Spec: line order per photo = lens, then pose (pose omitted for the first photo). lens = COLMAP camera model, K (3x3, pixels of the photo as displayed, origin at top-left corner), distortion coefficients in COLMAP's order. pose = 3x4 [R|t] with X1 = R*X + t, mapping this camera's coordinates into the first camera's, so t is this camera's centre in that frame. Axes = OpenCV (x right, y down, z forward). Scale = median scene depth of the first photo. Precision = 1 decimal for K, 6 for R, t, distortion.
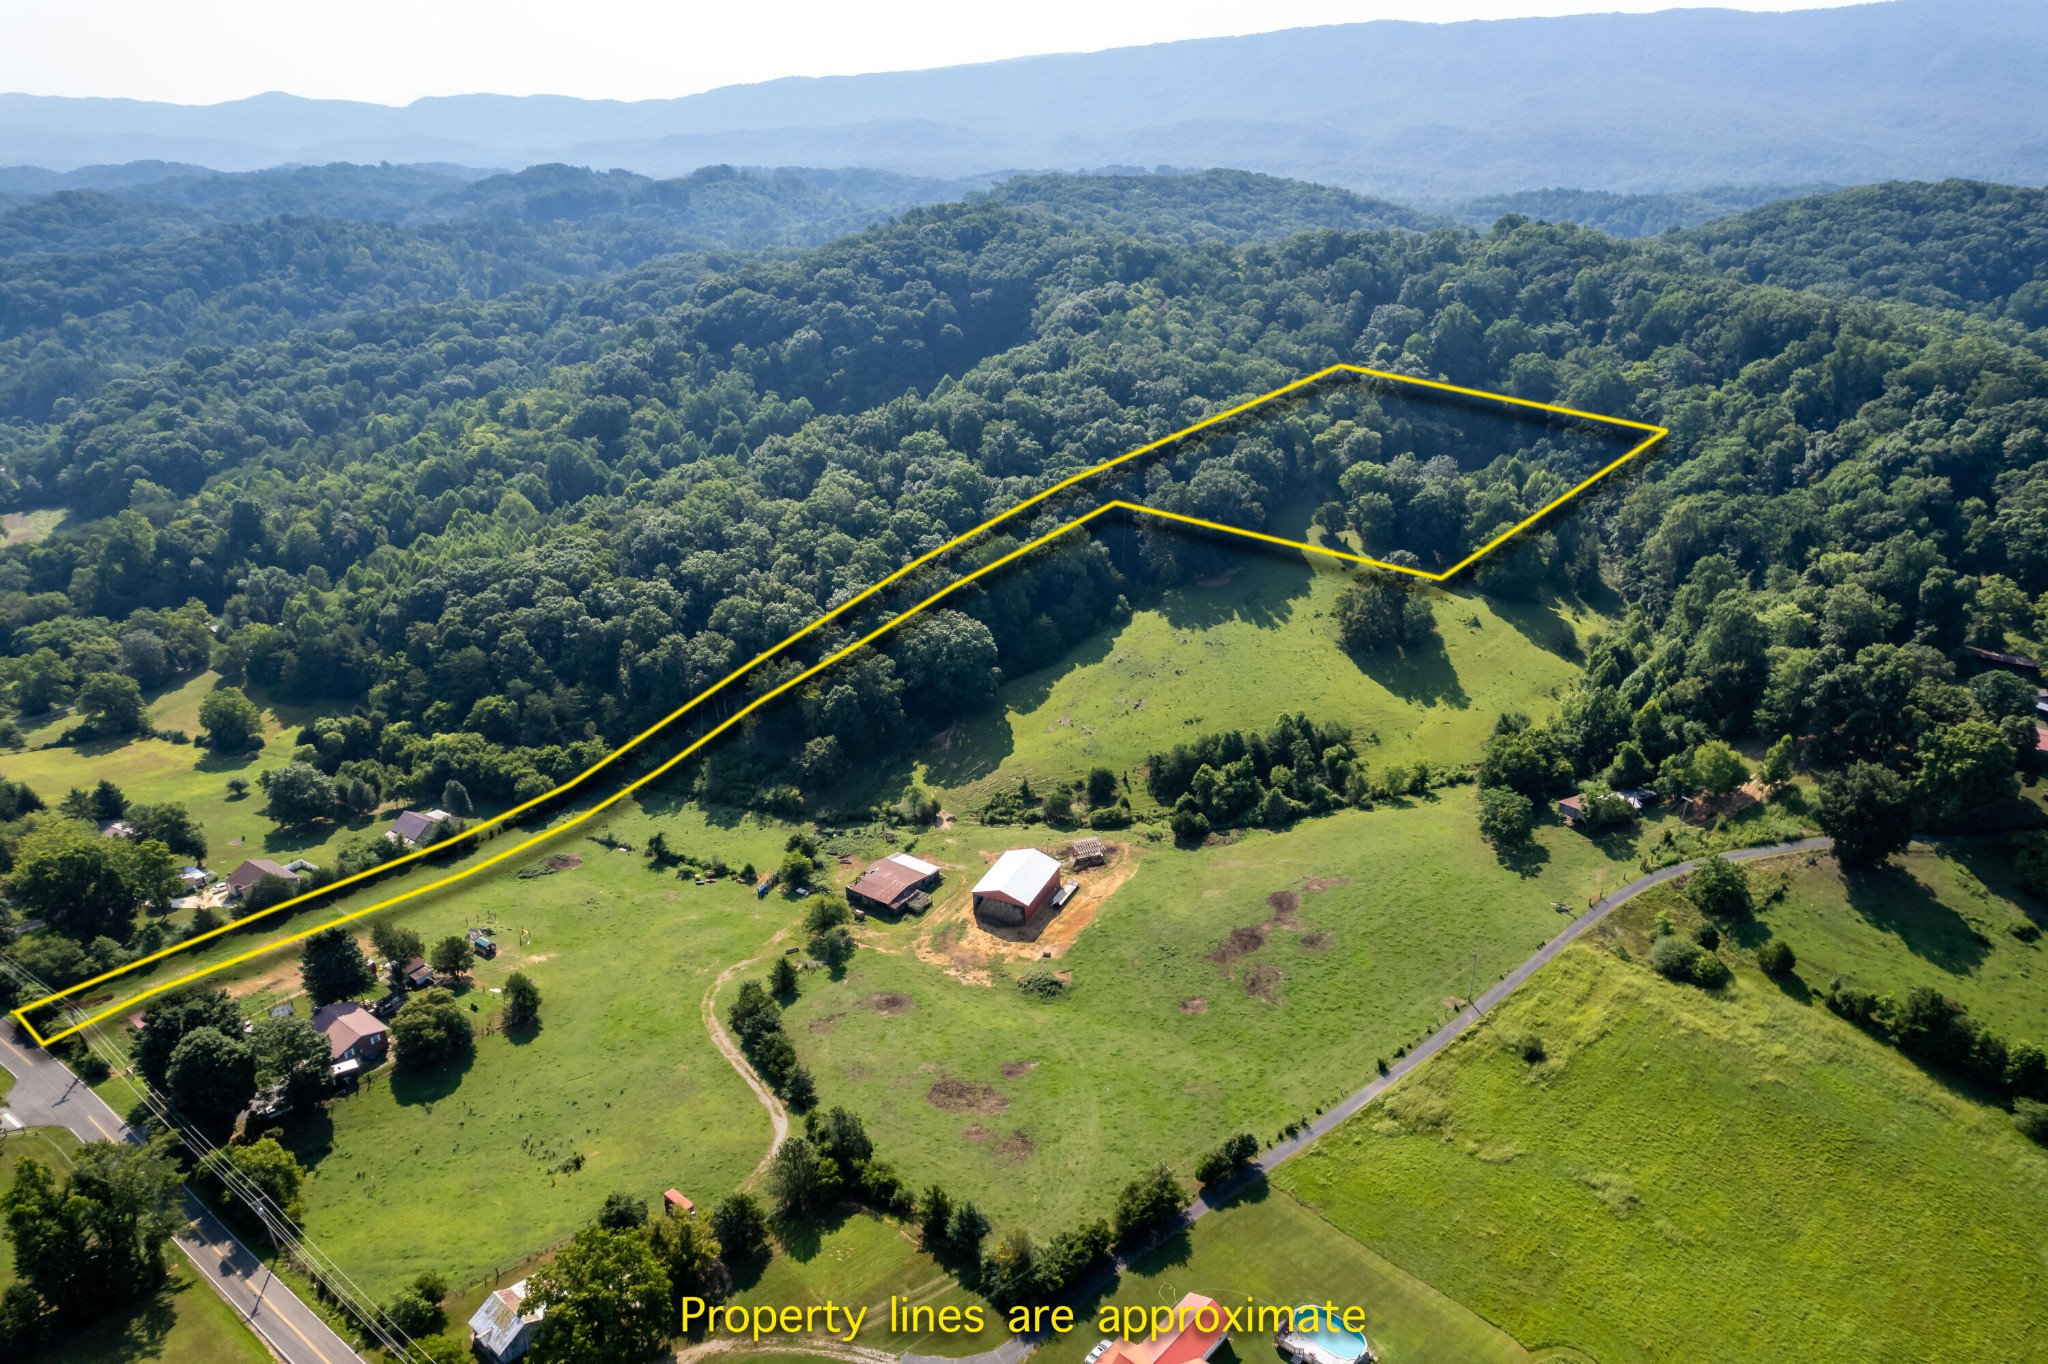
lens RADIAL K [[1312.5, 0, 985.5], [0, 1312.5, 644.8], [0, 0, 1]] dist [-0.079476, 0.068574]
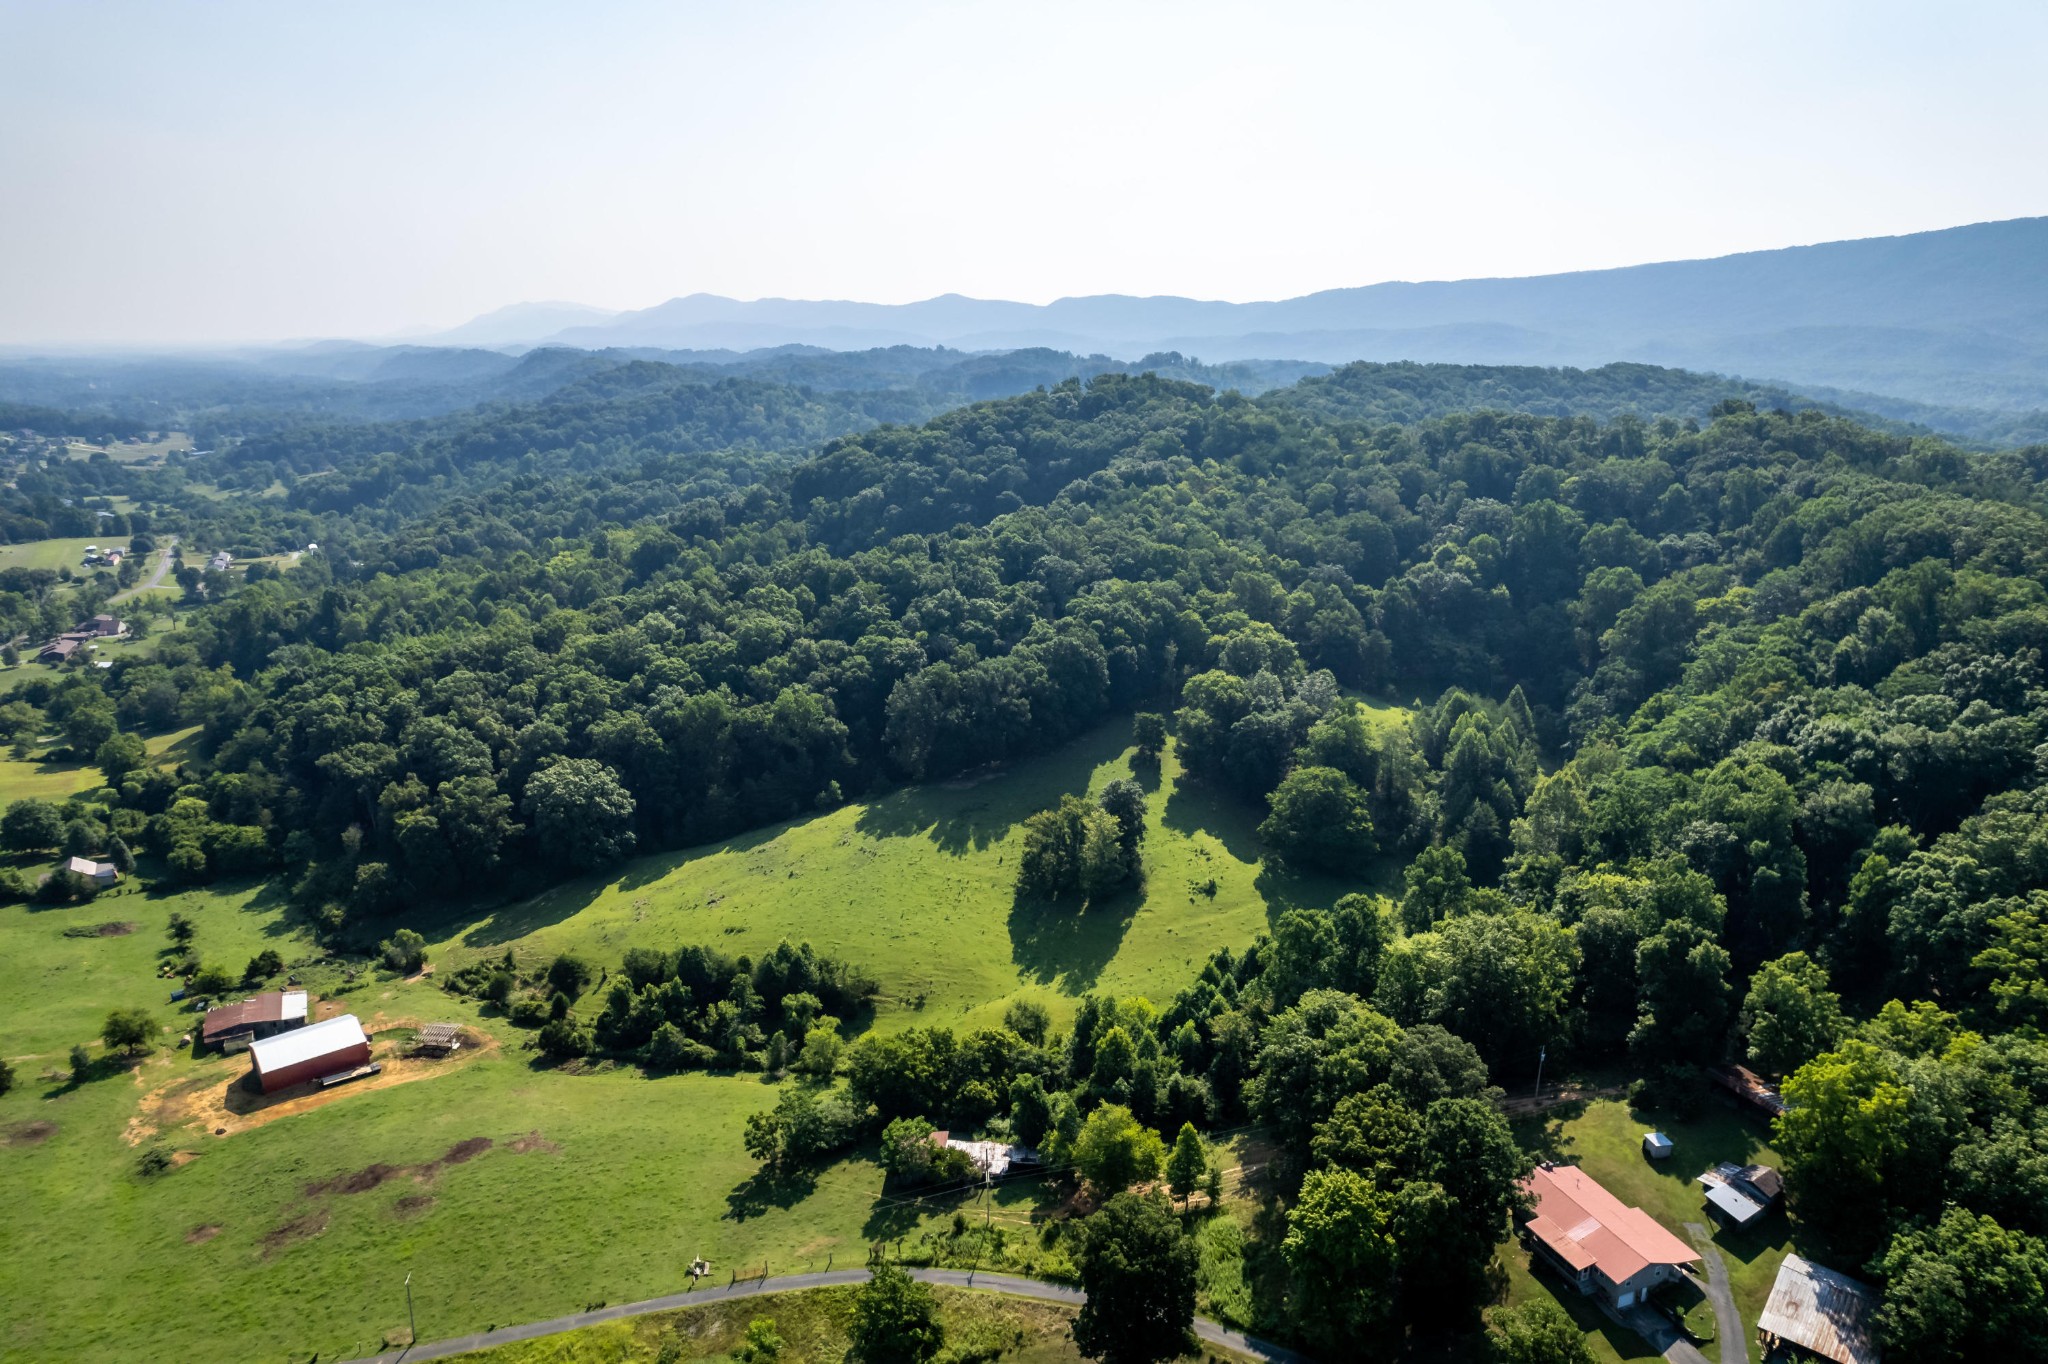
lens RADIAL K [[1312.5, 0, 1022.4], [0, 1312.5, 678.6], [0, 0, 1]] dist [-0.079476, 0.068574]
pose [[0.898839, 0.122533, -0.420803, 0.598605], [-0.172741, 0.981448, -0.083189, -0.057147], [0.402802, 0.147463, 0.903330, 0.274634]]
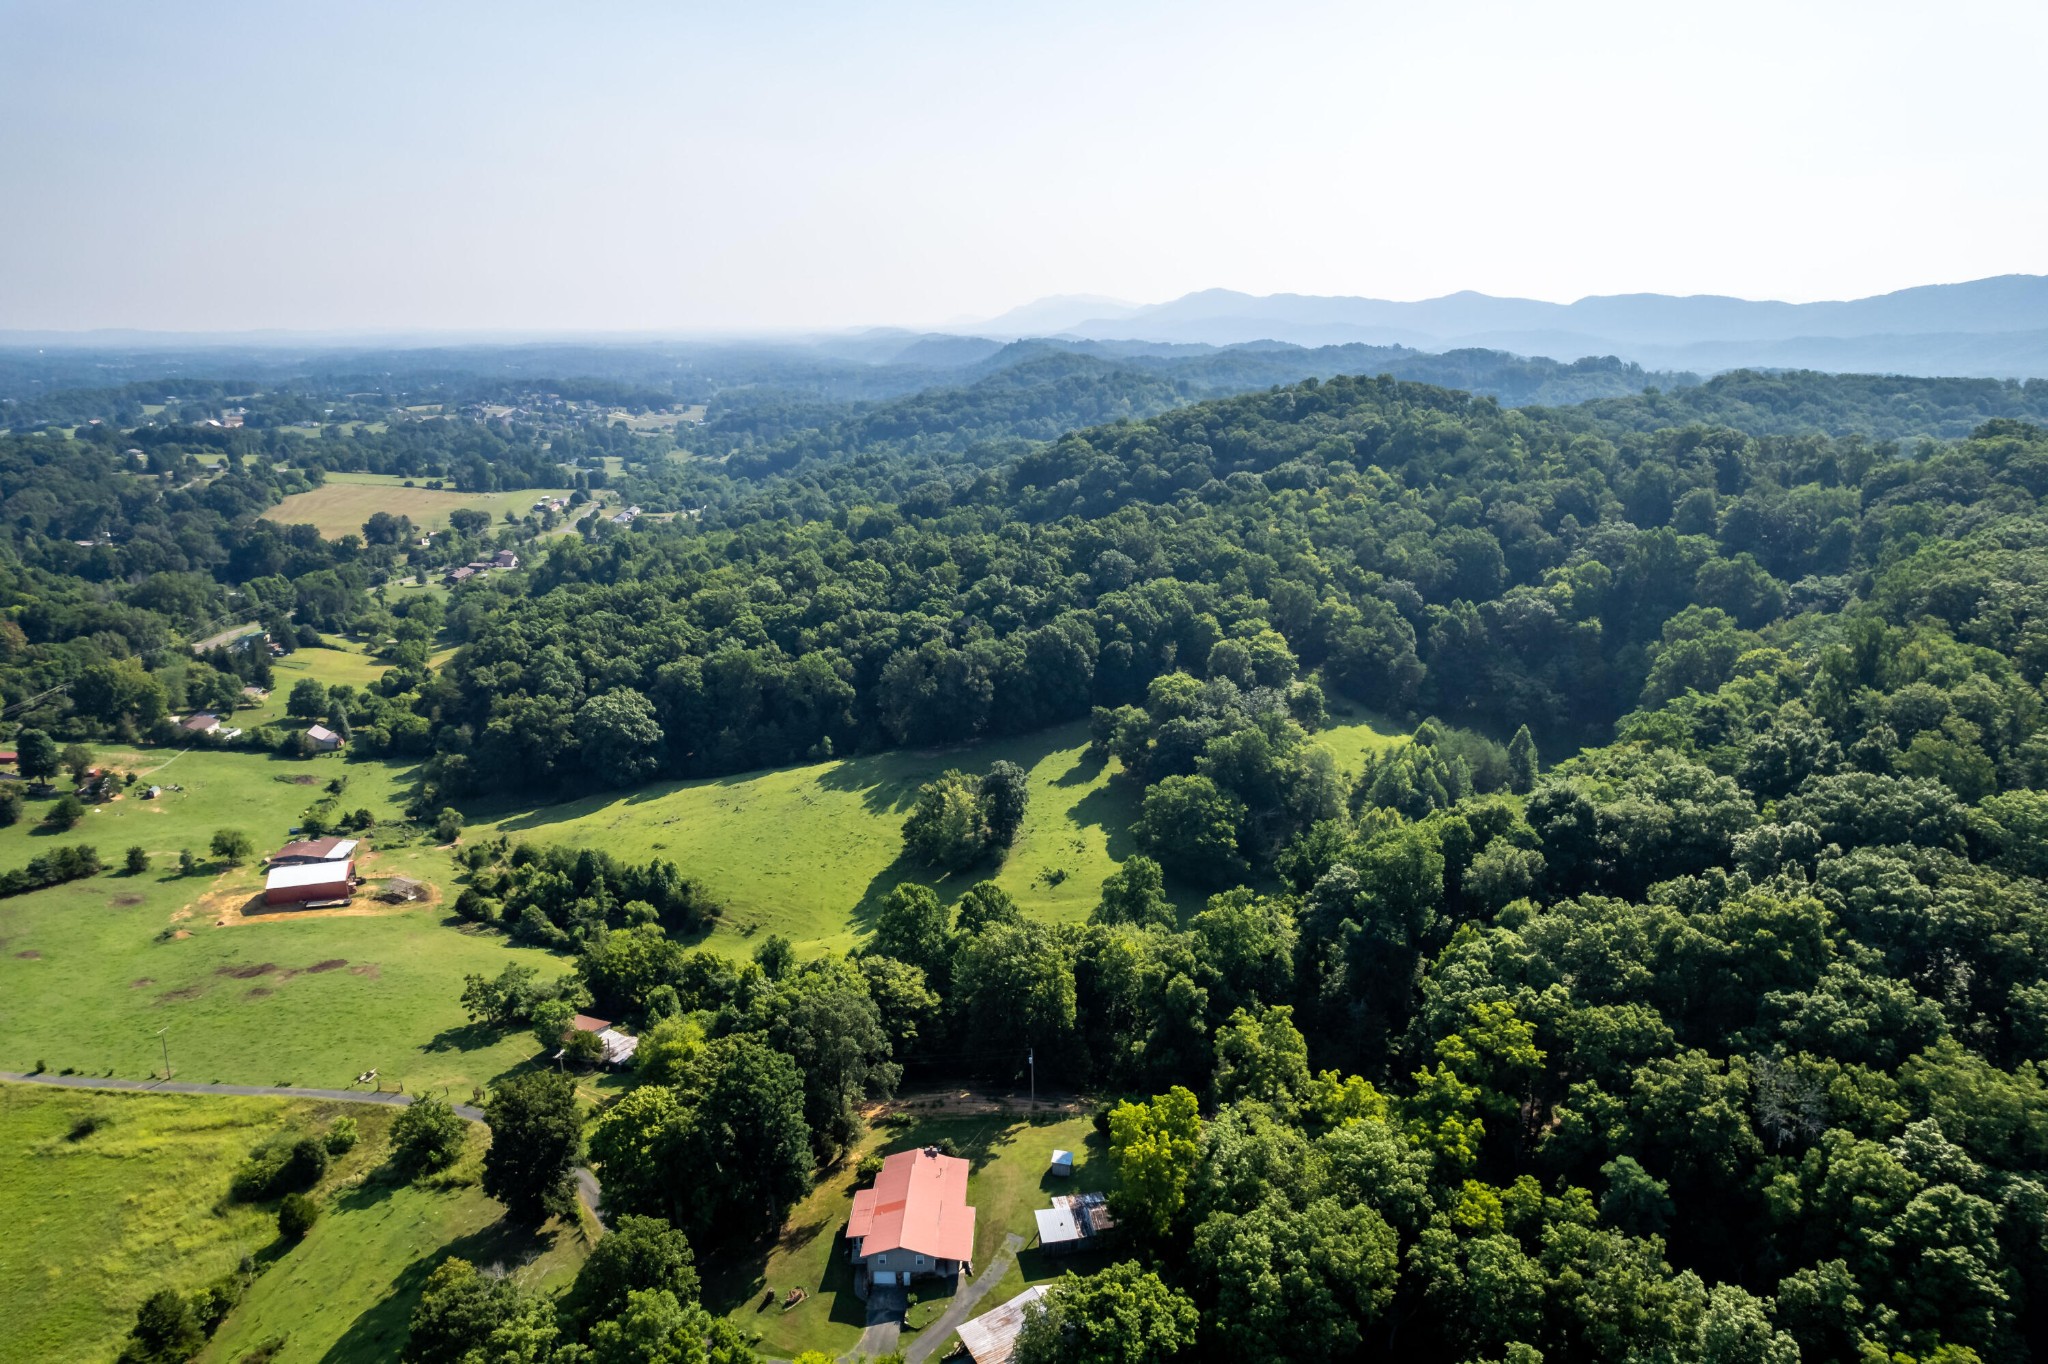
lens RADIAL K [[1312.5, 0, 1024.1], [0, 1312.5, 680.2], [0, 0, 1]] dist [-0.079476, 0.068574]
pose [[0.667877, 0.209190, -0.714268, 0.915495], [-0.290819, 0.956742, 0.008273, -0.133884], [0.685102, 0.202197, 0.699823, 0.445965]]
